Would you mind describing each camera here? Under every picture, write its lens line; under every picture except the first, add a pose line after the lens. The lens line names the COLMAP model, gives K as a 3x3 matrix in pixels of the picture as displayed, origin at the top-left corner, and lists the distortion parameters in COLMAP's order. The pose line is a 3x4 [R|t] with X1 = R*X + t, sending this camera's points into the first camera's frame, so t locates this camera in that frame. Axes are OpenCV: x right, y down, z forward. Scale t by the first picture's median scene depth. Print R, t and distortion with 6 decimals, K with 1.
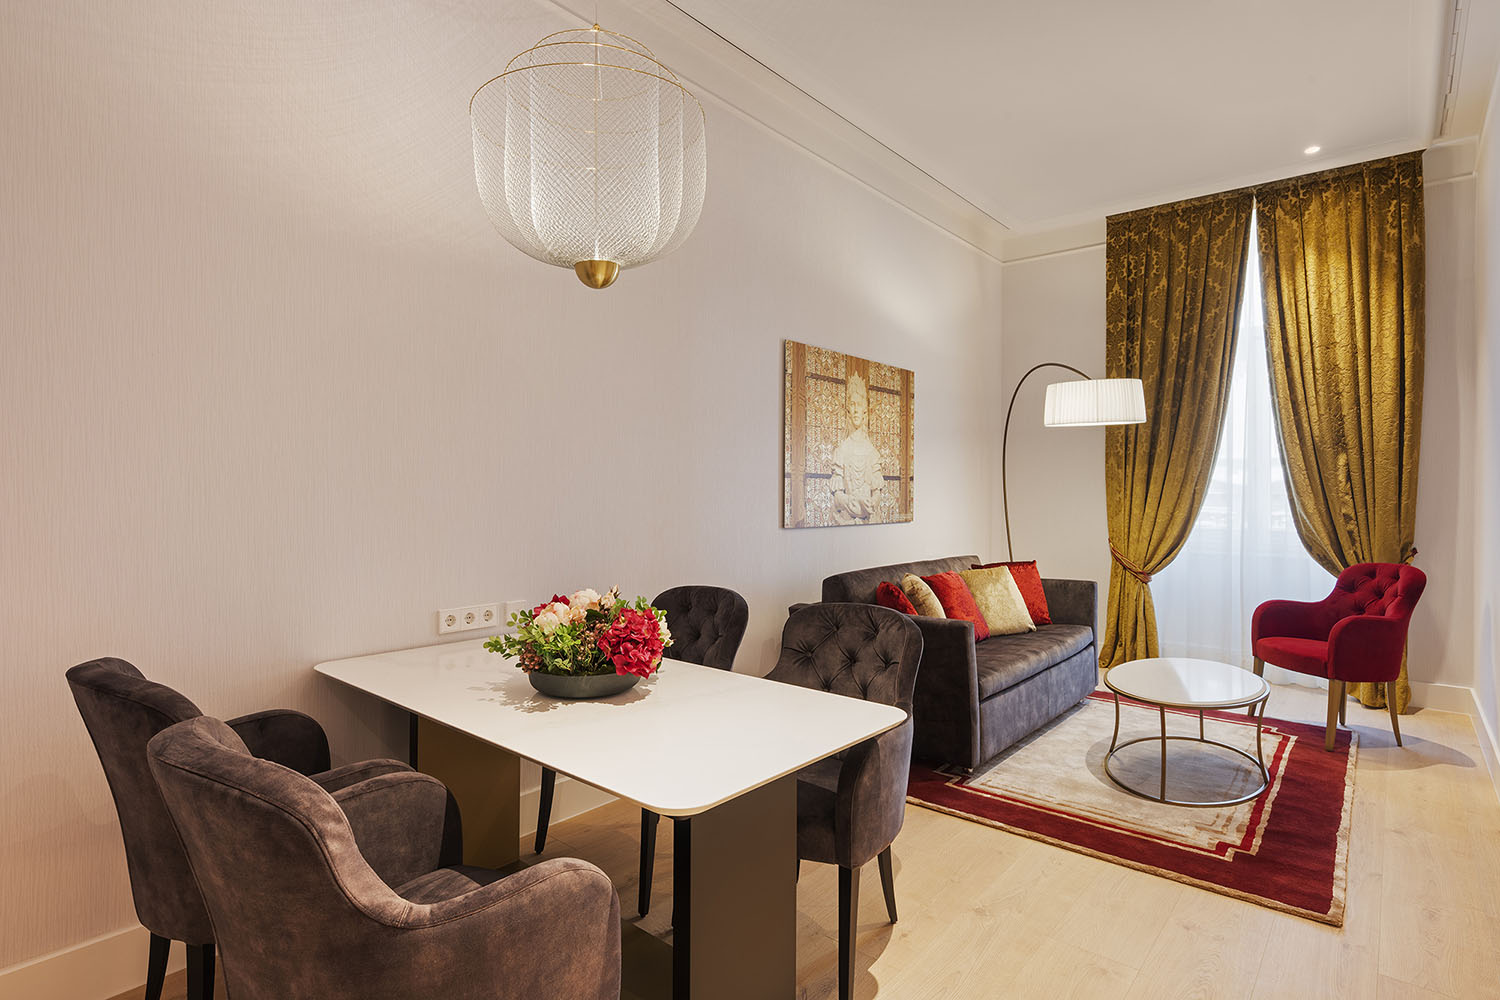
lens RADIAL K [[773.6, 0, 744.4], [0, 773.6, 491.4], [0, 0, 1]] dist [0.002533, -0.000040]
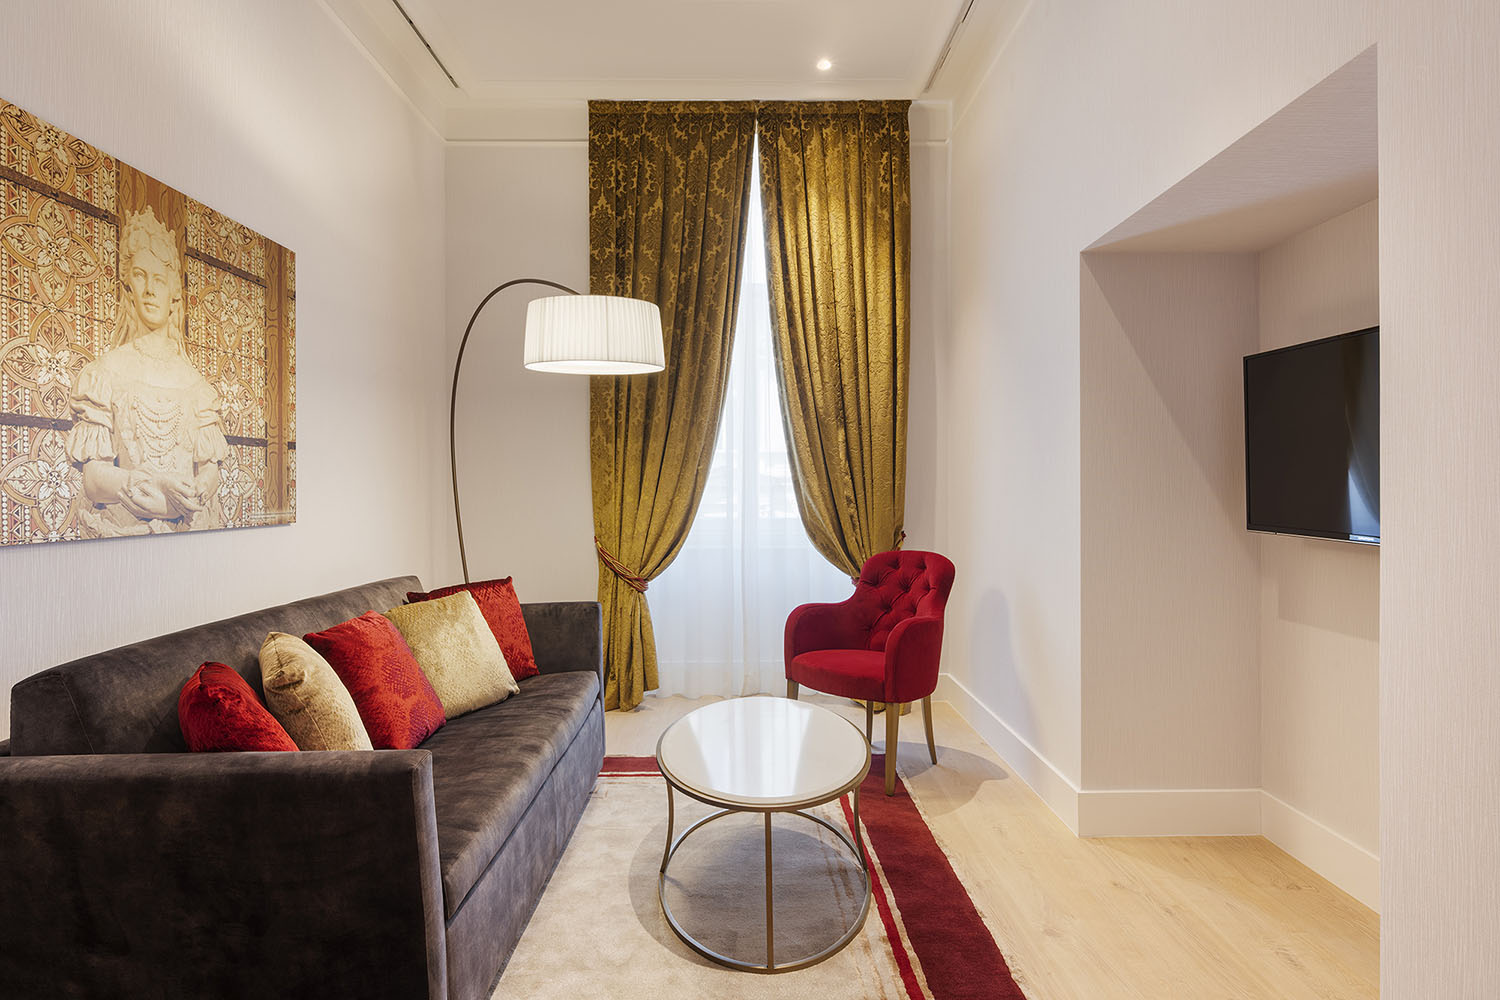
lens RADIAL K [[773.6, 0, 743.4], [0, 773.6, 487.1], [0, 0, 1]] dist [0.002533, -0.000040]
pose [[0.753519, -0.006823, 0.657390, 0.105438], [0.008618, 0.999963, 0.000500, 0.017027], [-0.657369, 0.005288, 0.753550, 0.410085]]
